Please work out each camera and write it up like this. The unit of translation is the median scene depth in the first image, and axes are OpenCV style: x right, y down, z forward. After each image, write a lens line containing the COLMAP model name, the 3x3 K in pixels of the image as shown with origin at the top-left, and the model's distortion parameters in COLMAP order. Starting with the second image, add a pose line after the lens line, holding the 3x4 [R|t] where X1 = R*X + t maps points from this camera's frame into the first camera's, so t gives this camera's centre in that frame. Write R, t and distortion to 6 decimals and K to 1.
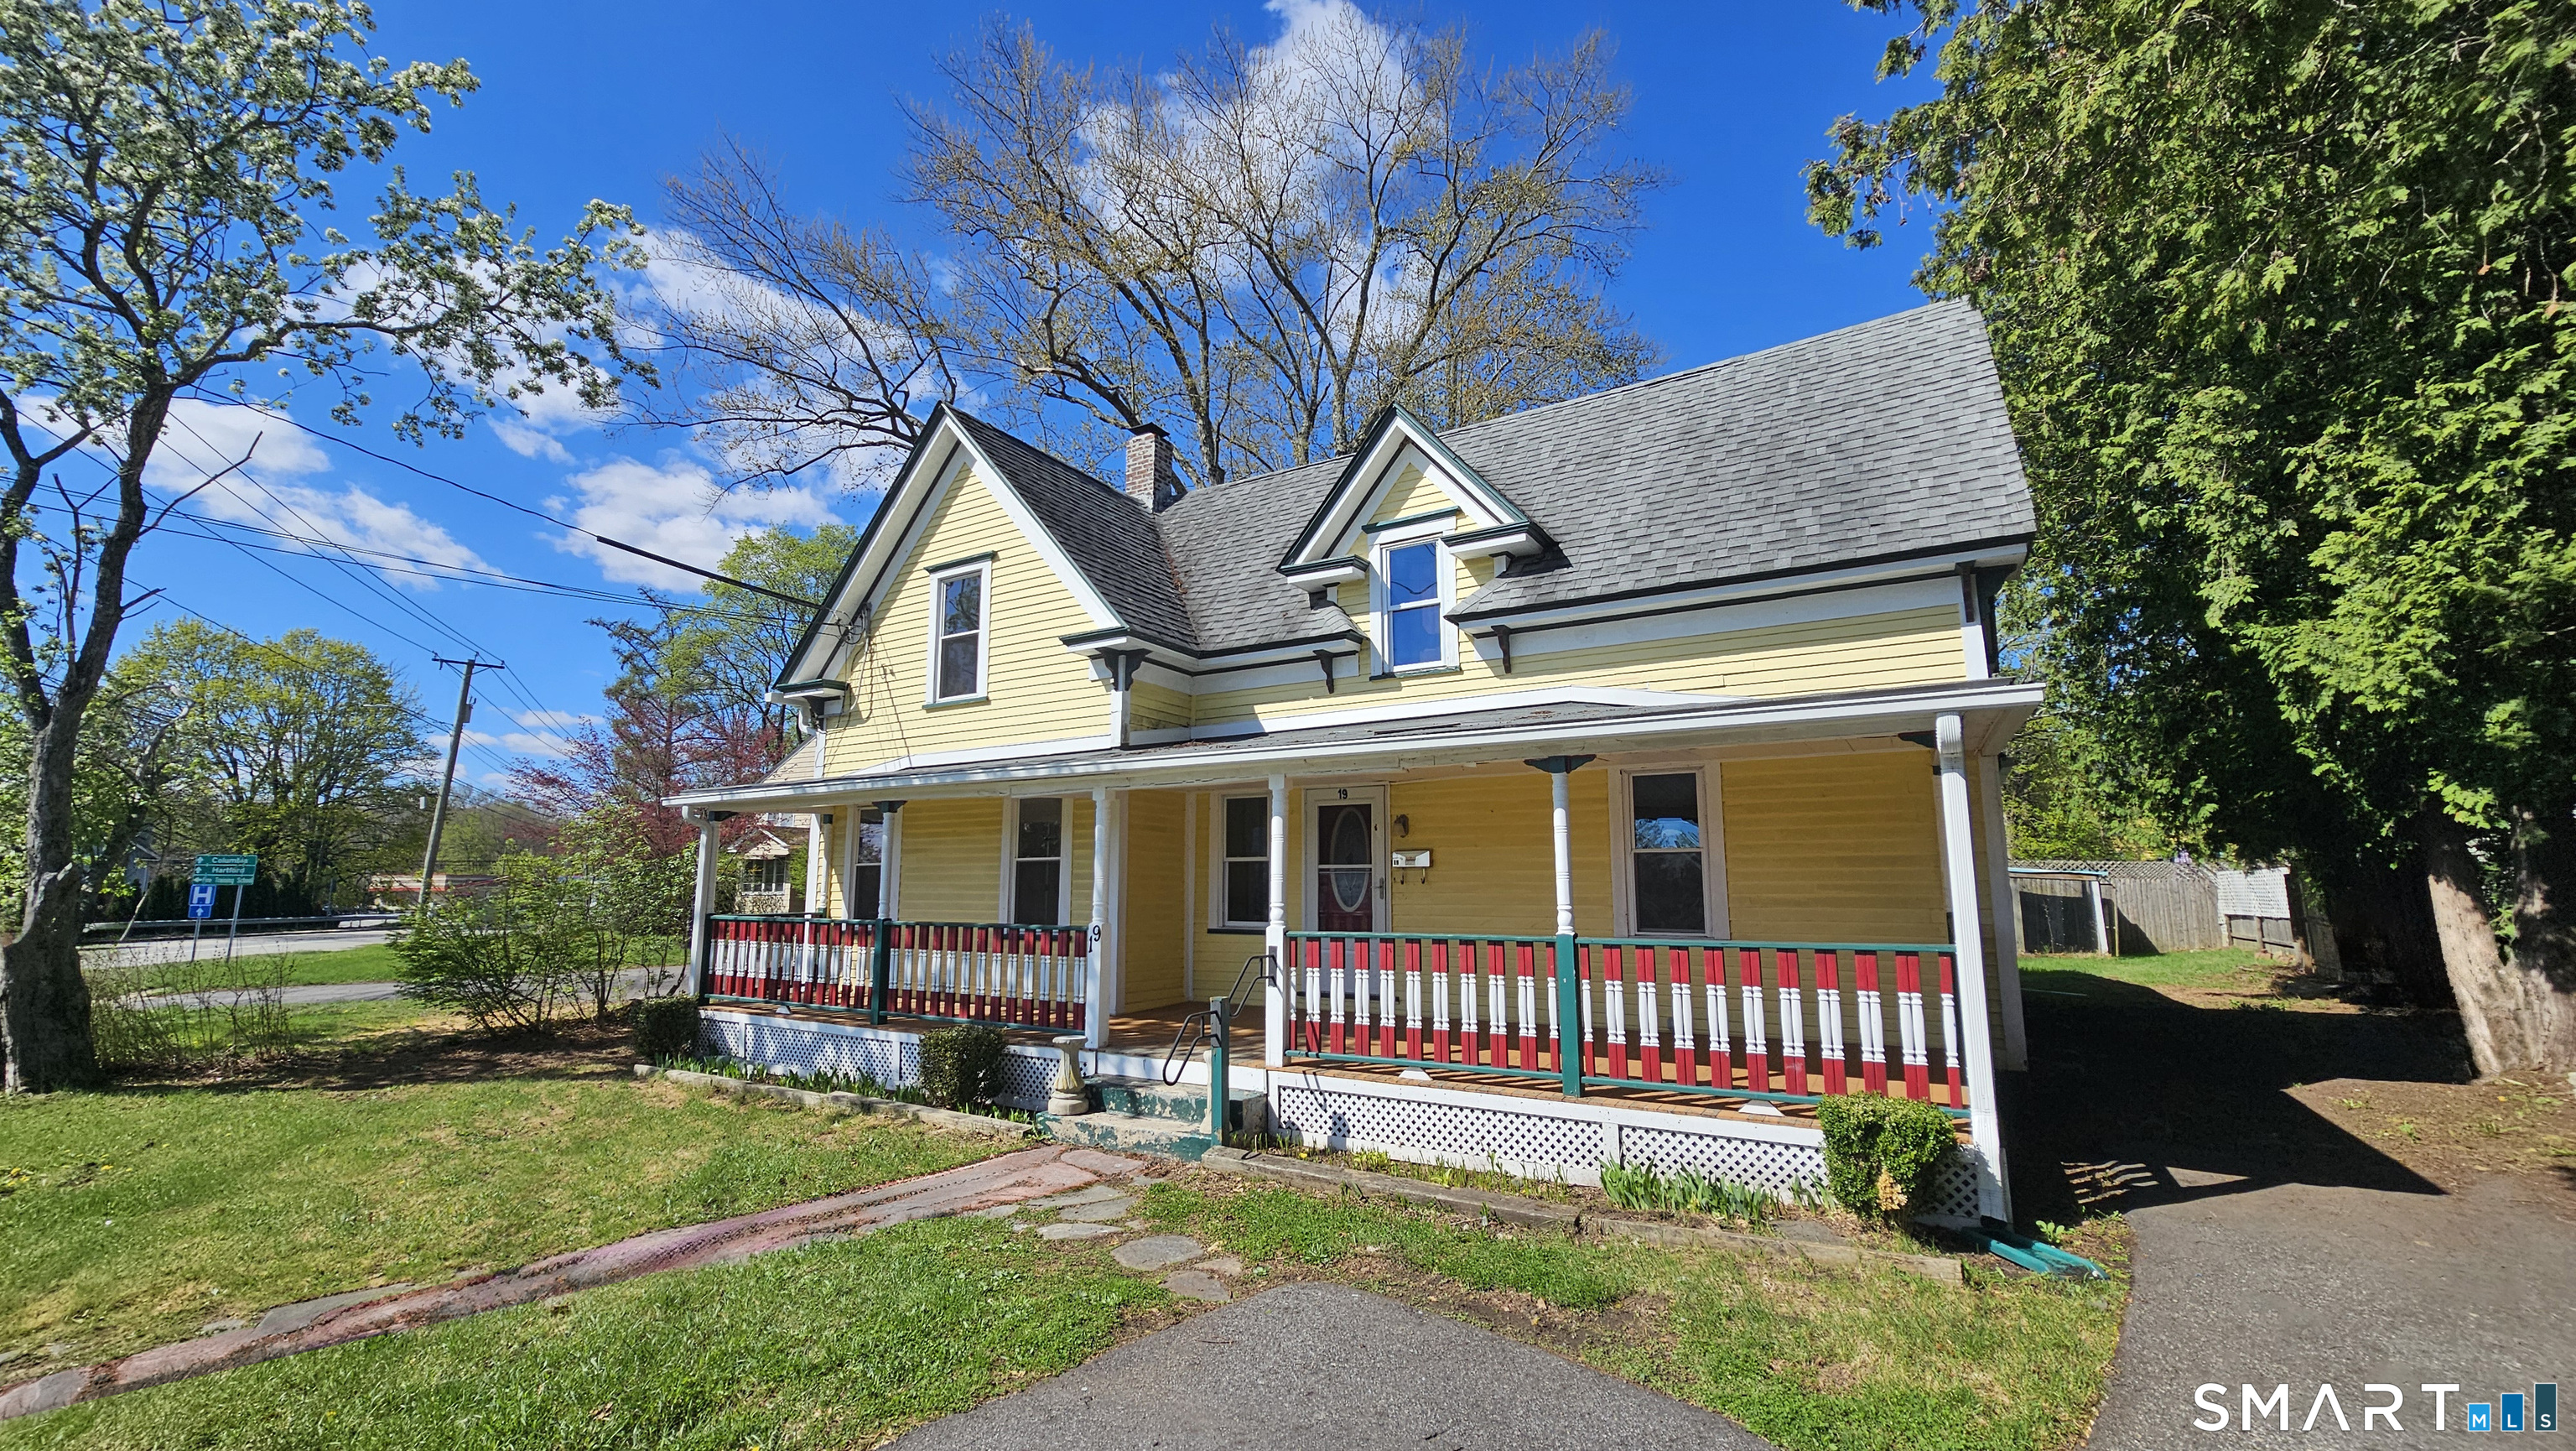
lens RADIAL K [[1099.5, 0, 1283.8], [0, 1099.5, 739.4], [0, 0, 1]] dist [0.001039, 0.000052]
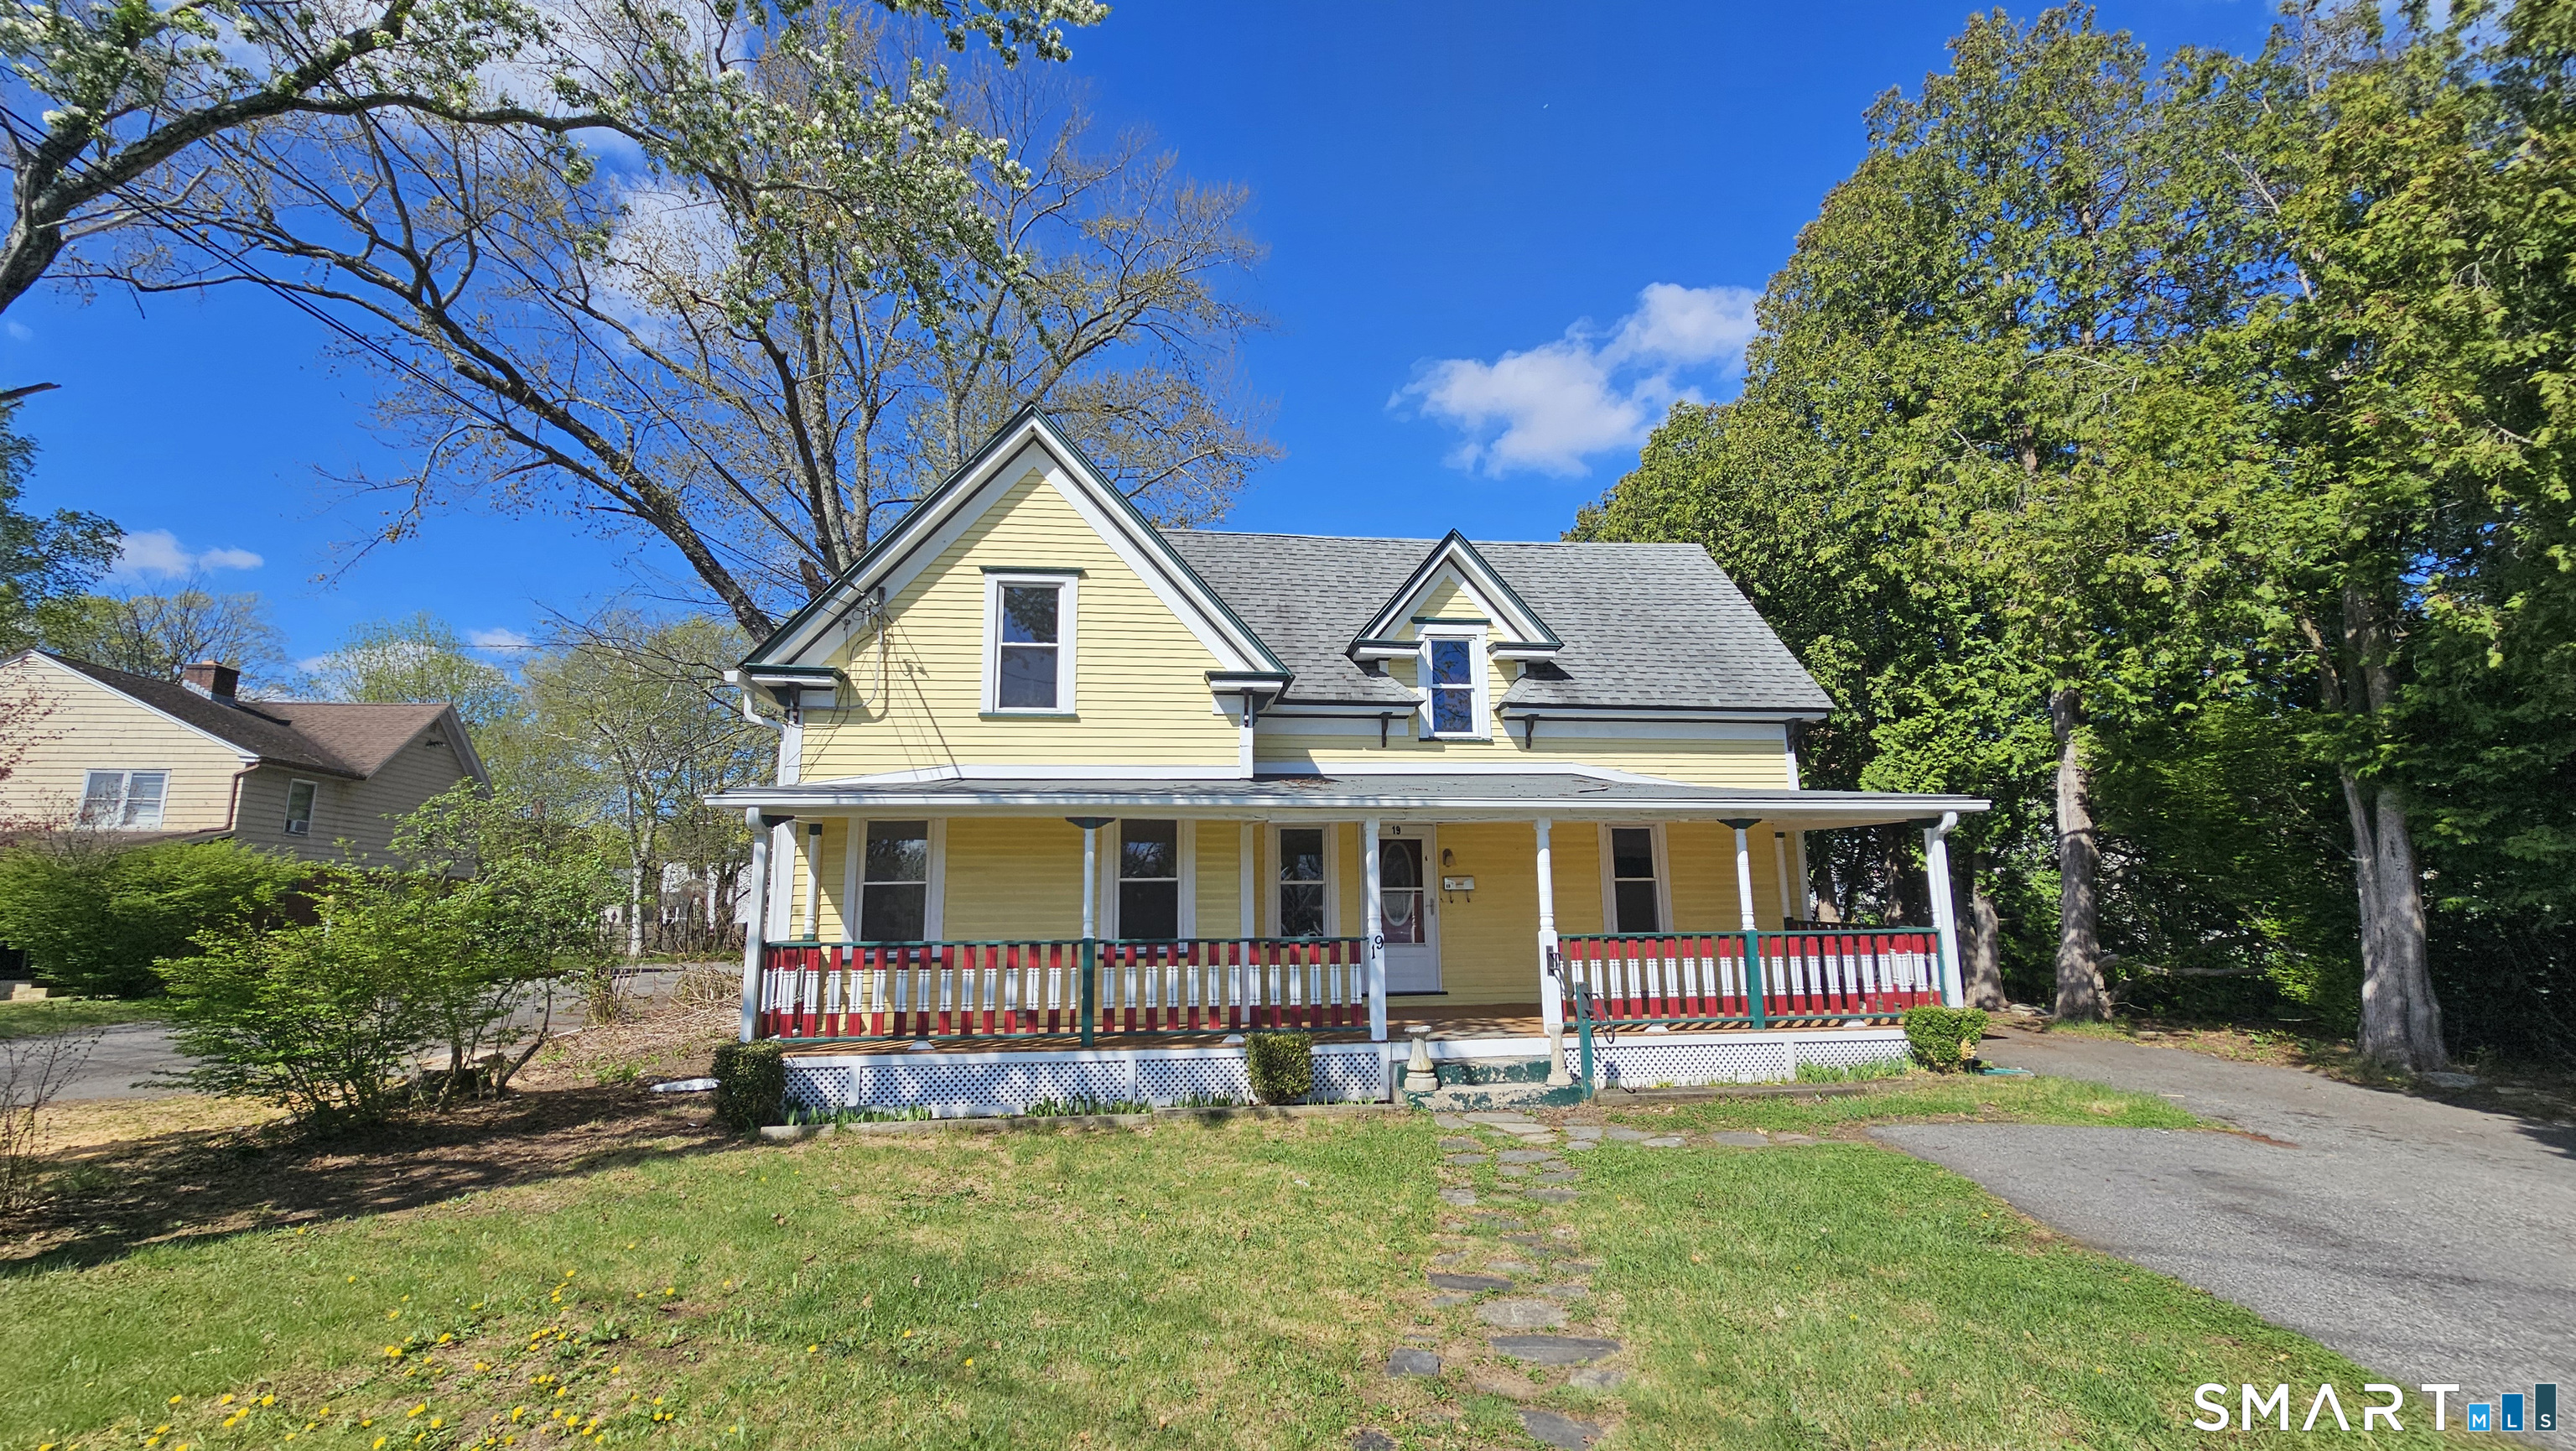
lens RADIAL K [[1099.5, 0, 1283.8], [0, 1099.5, 739.4], [0, 0, 1]] dist [0.001039, 0.000052]
pose [[0.759342, 0.097801, 0.643300, -0.867323], [-0.077931, 0.995193, -0.059311, 0.031913], [-0.646008, -0.005096, 0.763314, 0.141457]]
